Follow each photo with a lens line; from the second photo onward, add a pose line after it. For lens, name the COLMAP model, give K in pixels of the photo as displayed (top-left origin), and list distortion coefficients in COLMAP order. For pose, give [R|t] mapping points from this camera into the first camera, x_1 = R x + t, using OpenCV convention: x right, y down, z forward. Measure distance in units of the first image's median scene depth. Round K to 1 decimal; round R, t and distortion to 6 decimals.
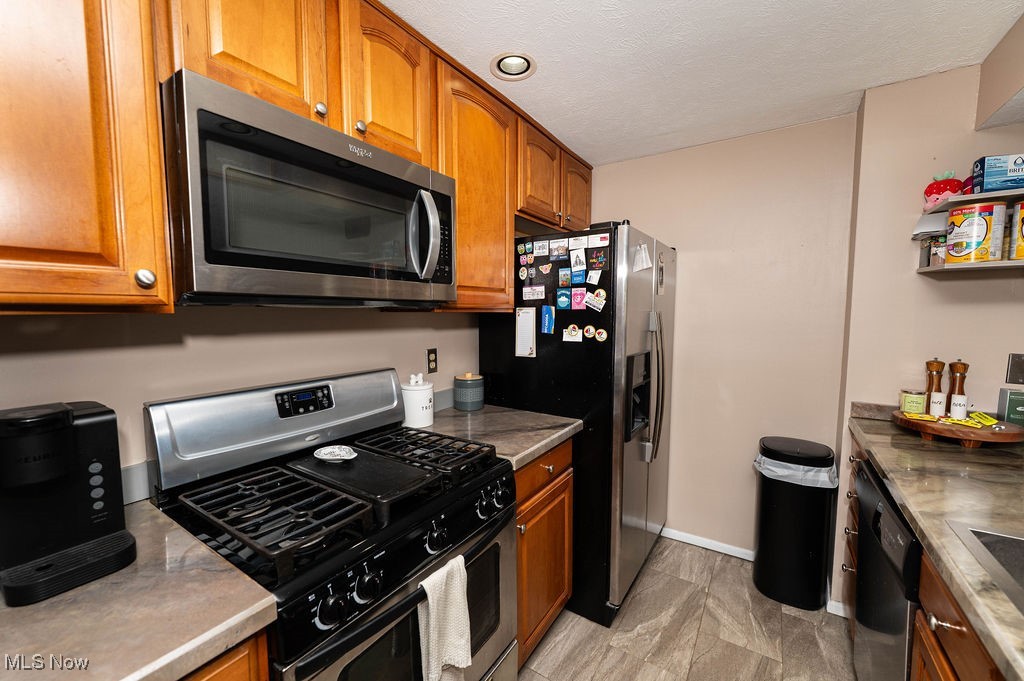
lens RADIAL K [[407.2, 0, 508.8], [0, 407.2, 341.4], [0, 0, 1]] dist [-0.000868, -0.000122]
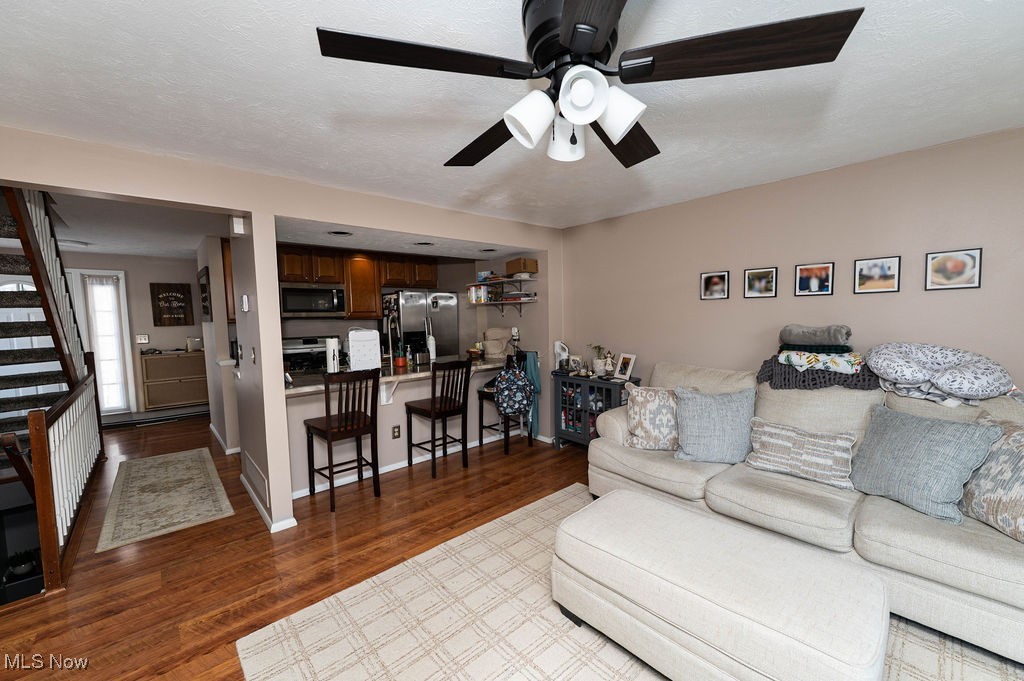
lens RADIAL K [[405.4, 0, 513.5], [0, 405.4, 343.1], [0, 0, 1]] dist [-0.000908, -0.000203]
pose [[0.967153, 0.001076, -0.254191, 1.903829], [-0.001102, 0.999999, 0.000038, 0.121500], [0.254191, 0.000243, 0.967154, -1.838327]]
